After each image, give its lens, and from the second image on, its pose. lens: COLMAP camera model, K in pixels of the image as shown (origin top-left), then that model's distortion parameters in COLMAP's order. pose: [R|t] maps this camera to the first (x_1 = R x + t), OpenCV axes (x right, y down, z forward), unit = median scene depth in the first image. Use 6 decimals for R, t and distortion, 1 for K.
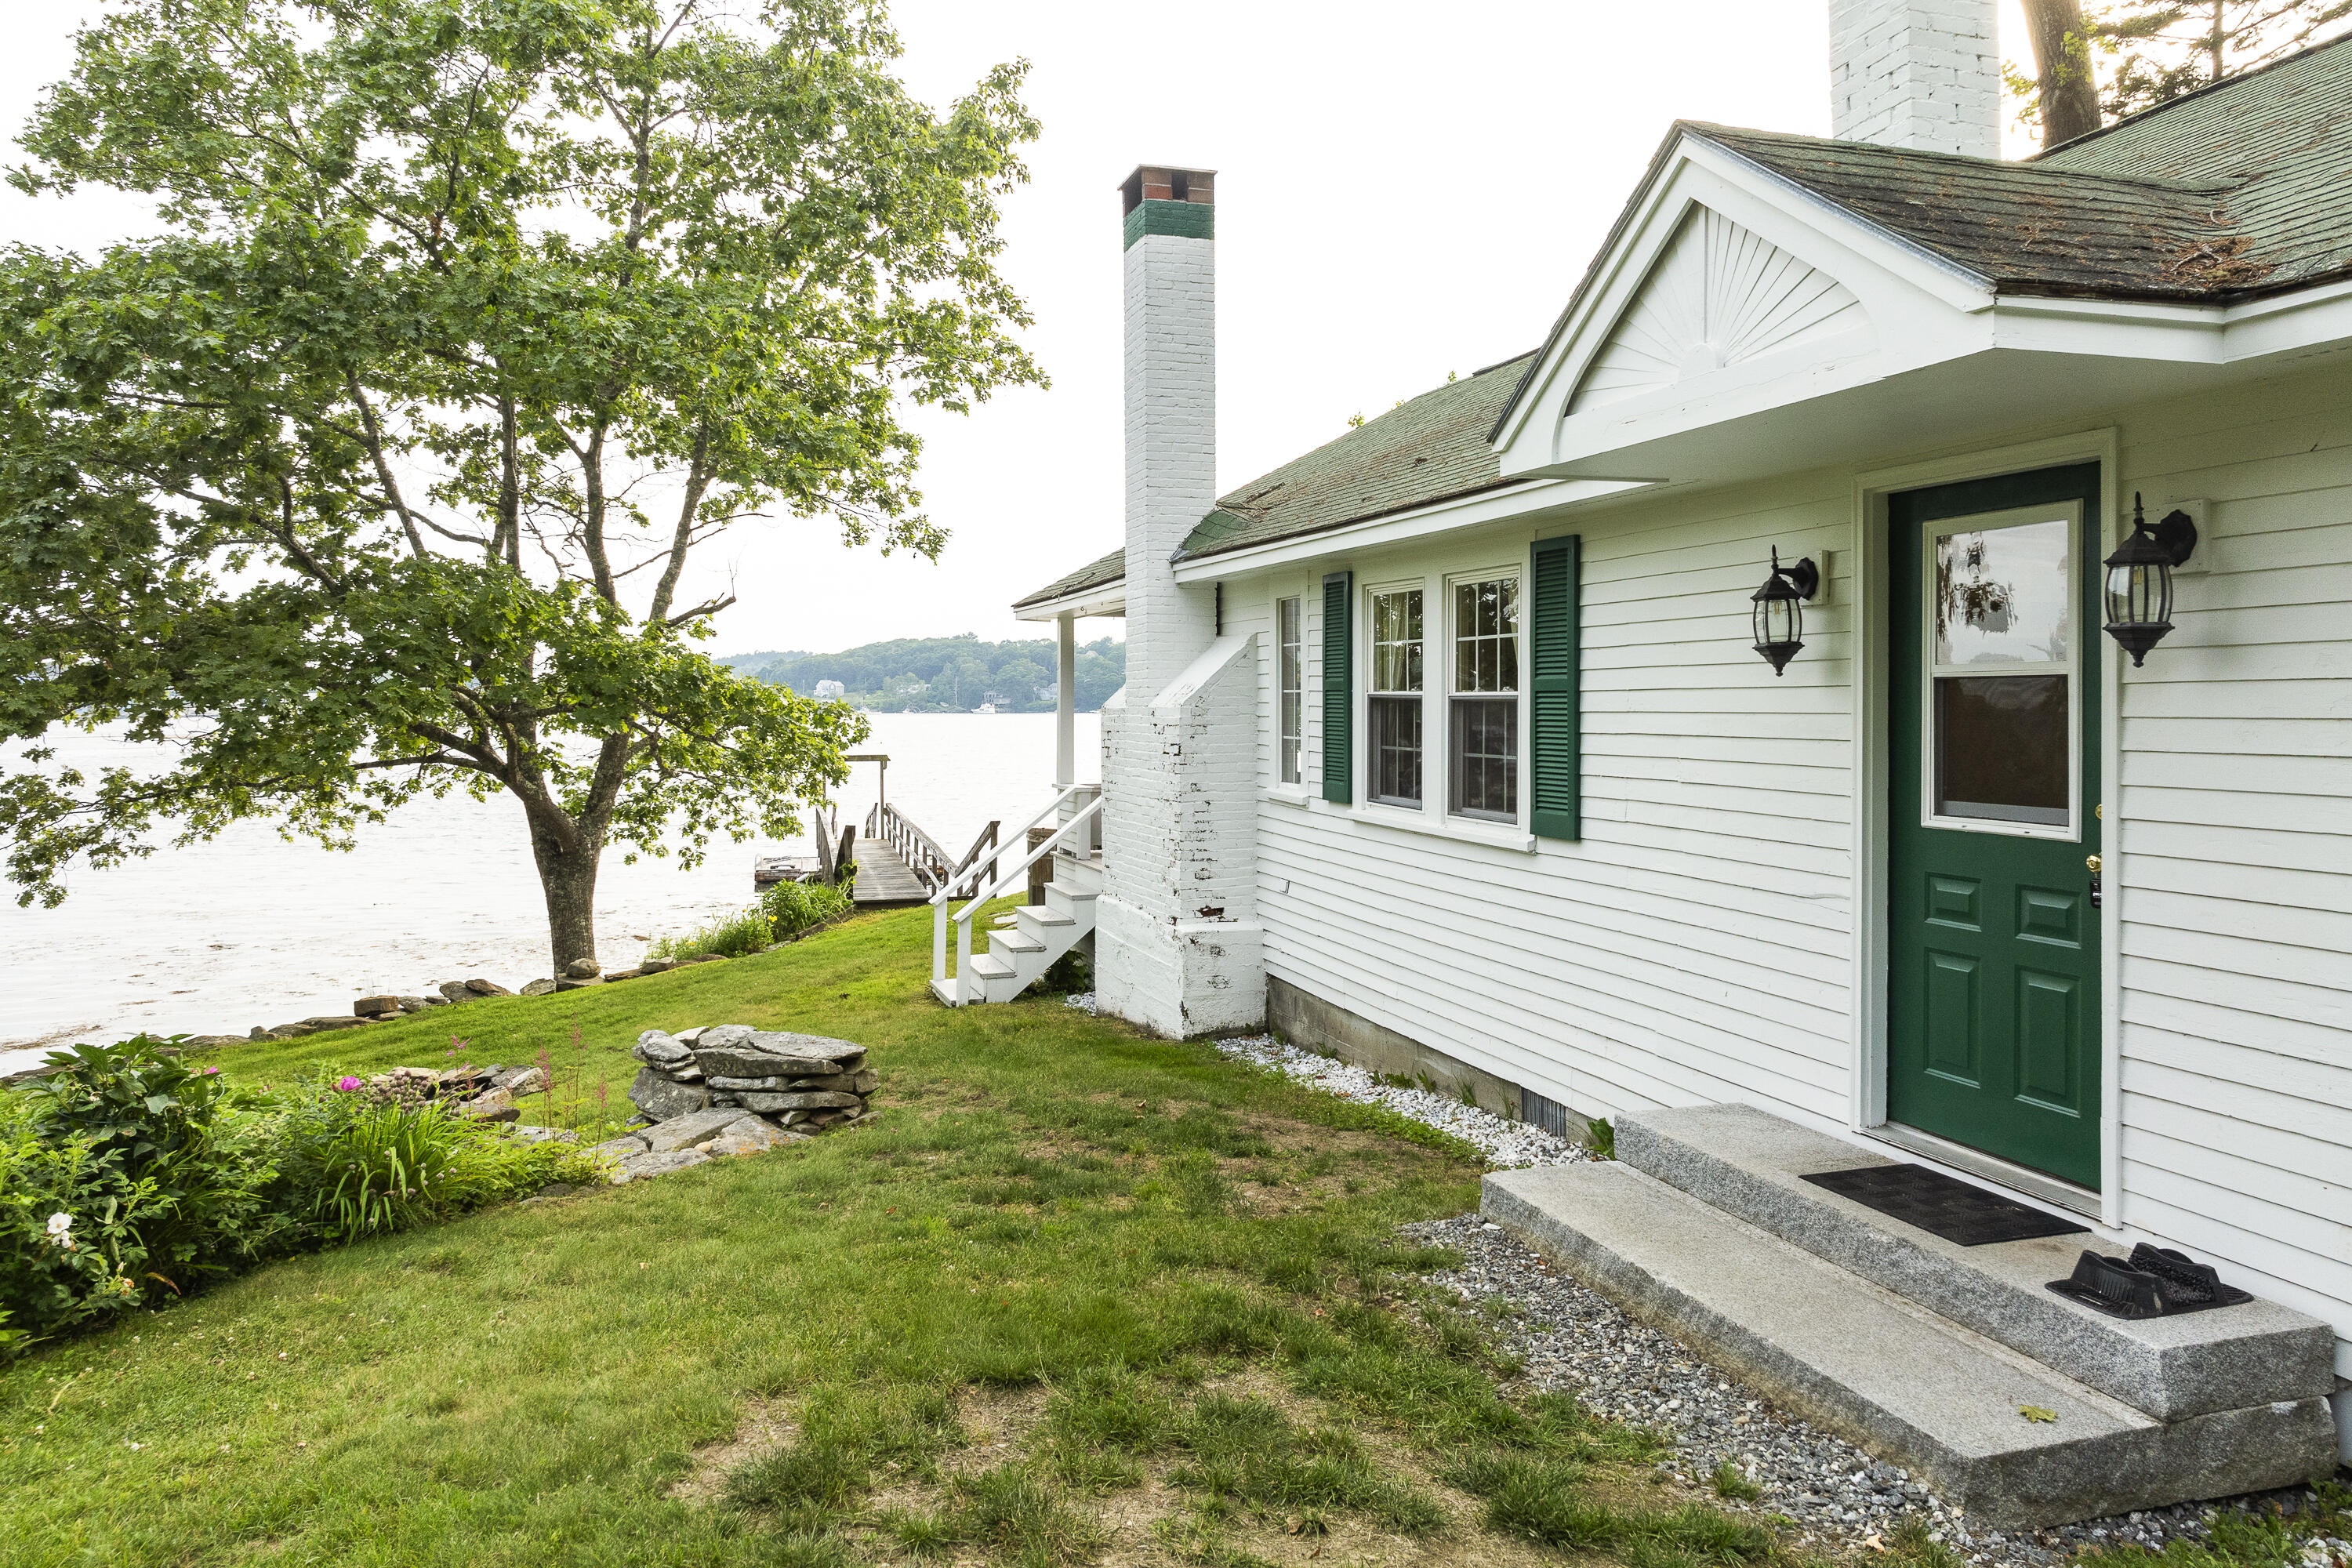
lens RADIAL K [[1627.5, 0, 1173.8], [0, 1627.5, 699.8], [0, 0, 1]] dist [-0.013437, 0.001004]
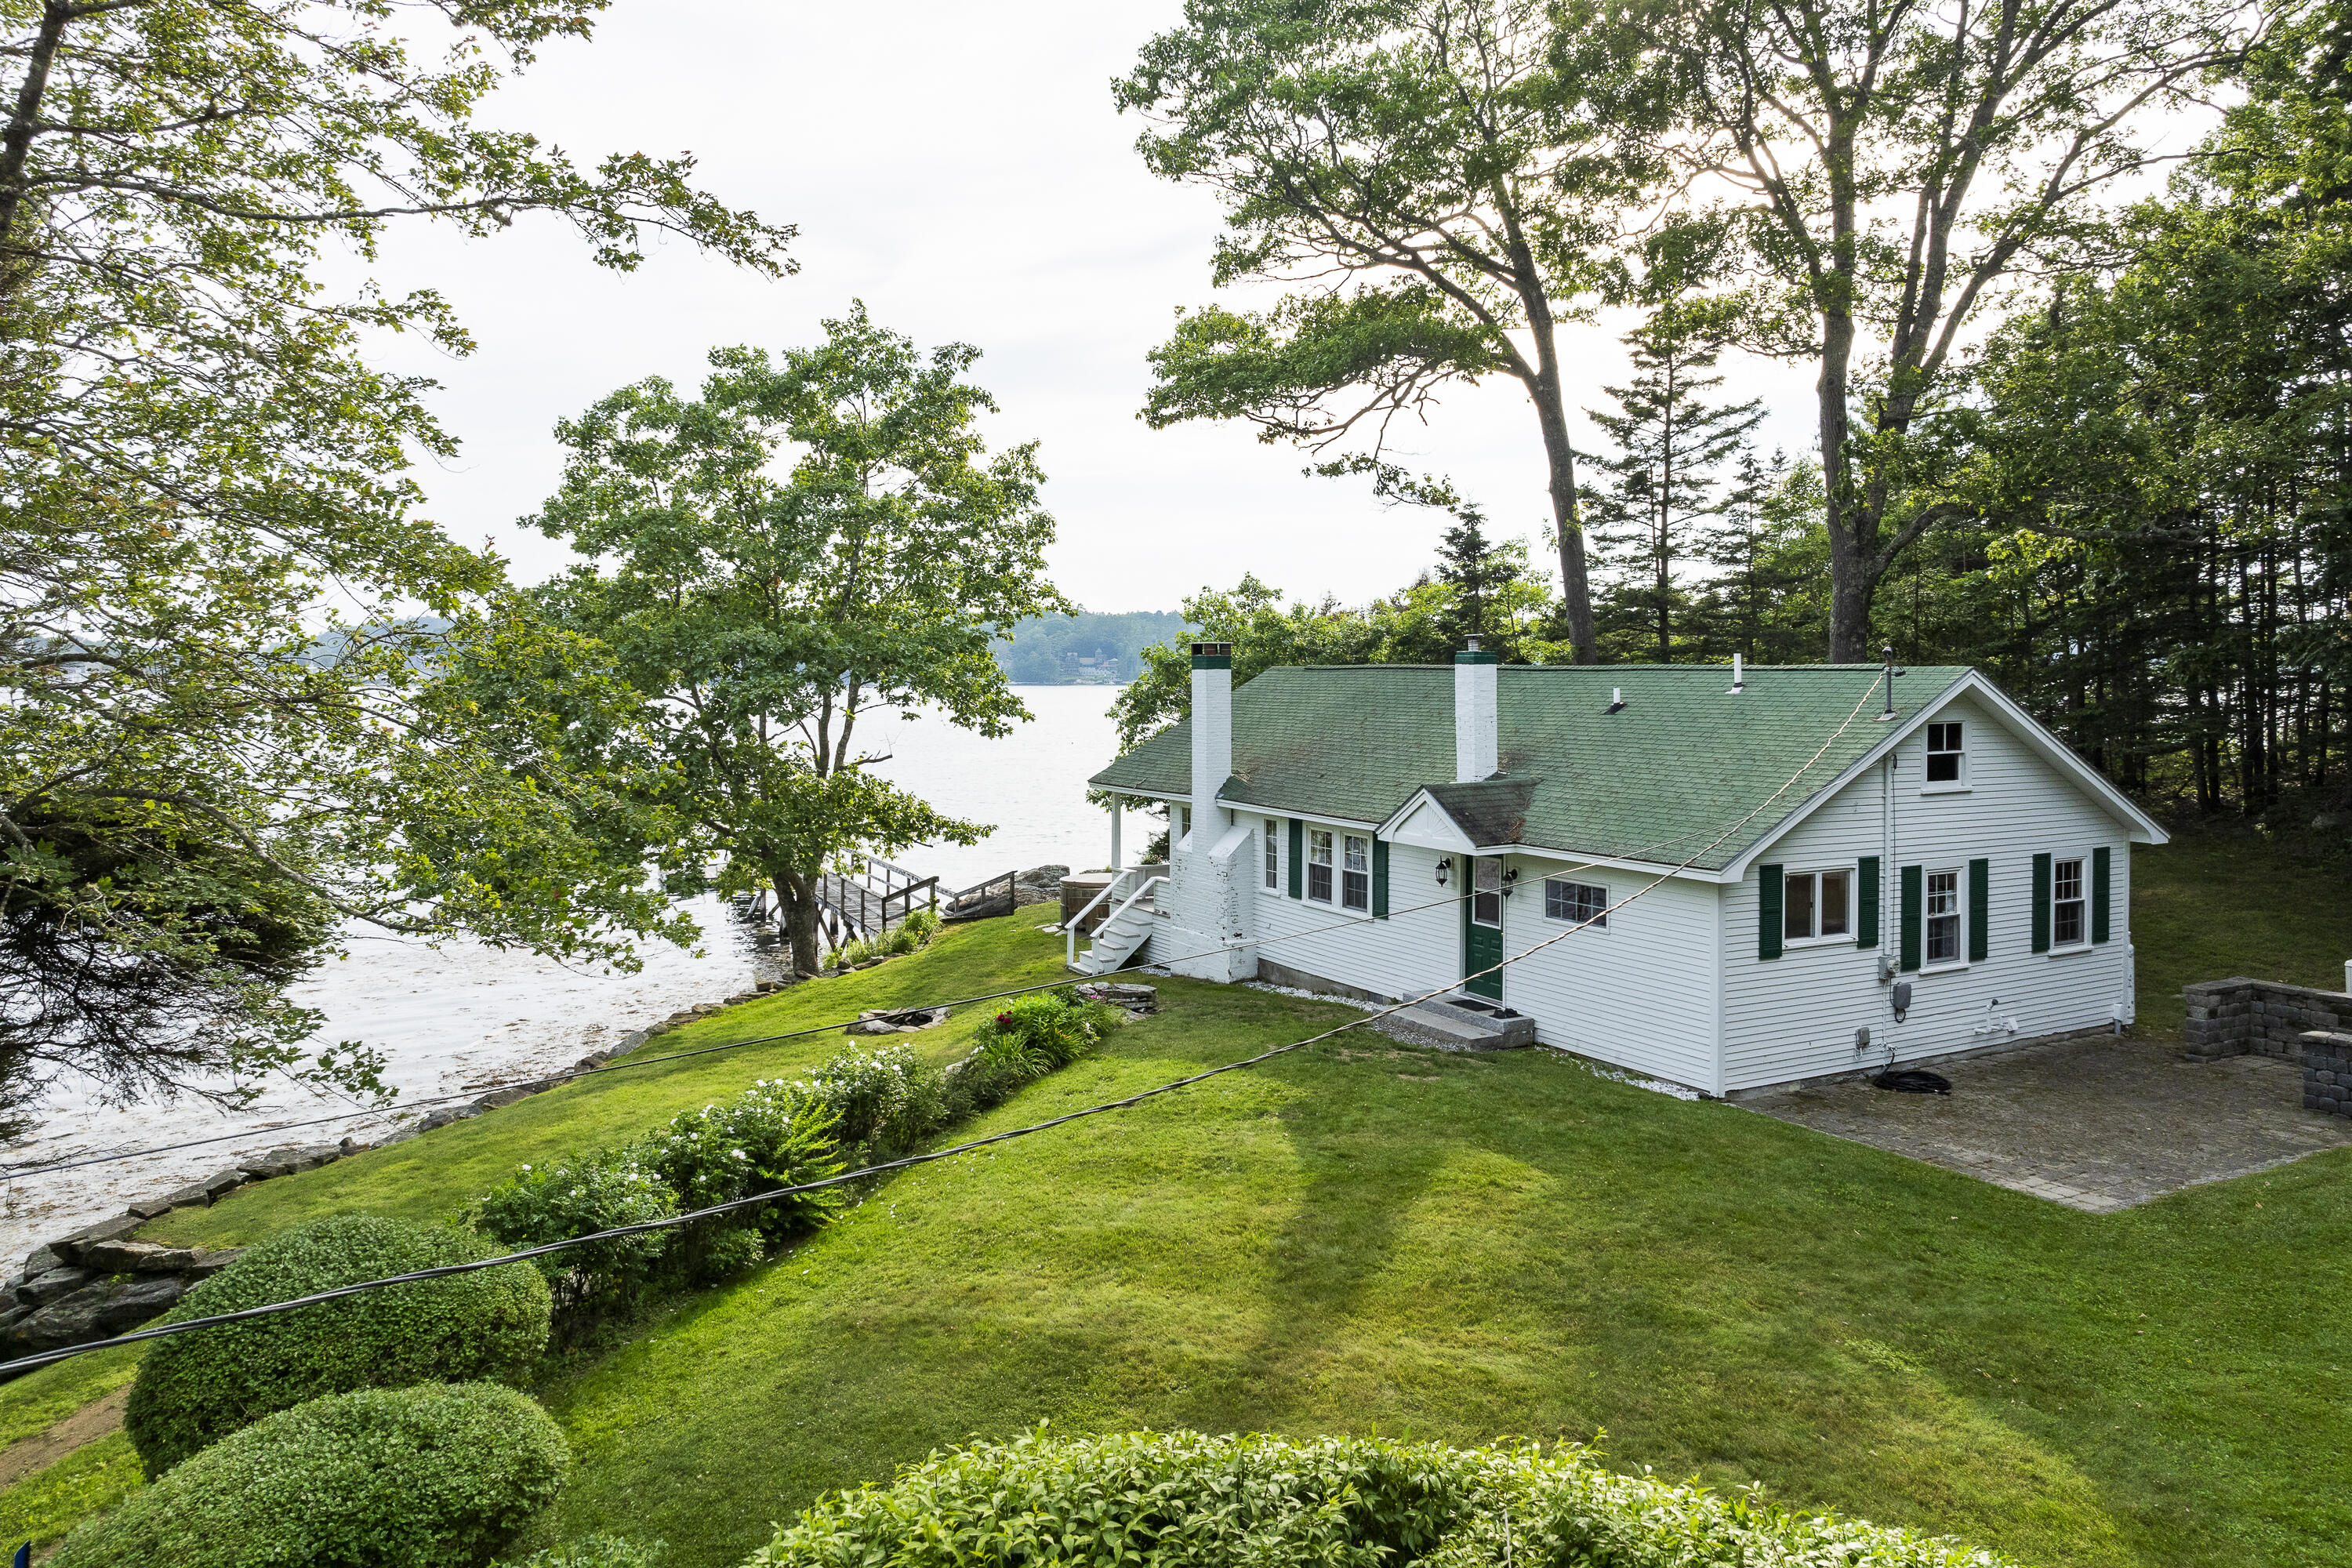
lens RADIAL K [[1627.5, 0, 1176.7], [0, 1627.5, 712.3], [0, 0, 1]] dist [-0.013437, 0.001004]
pose [[0.981132, -0.002762, 0.193318, -0.769357], [-0.002747, 0.999598, 0.028227, -0.402907], [-0.193318, -0.028226, 0.980730, -2.063184]]
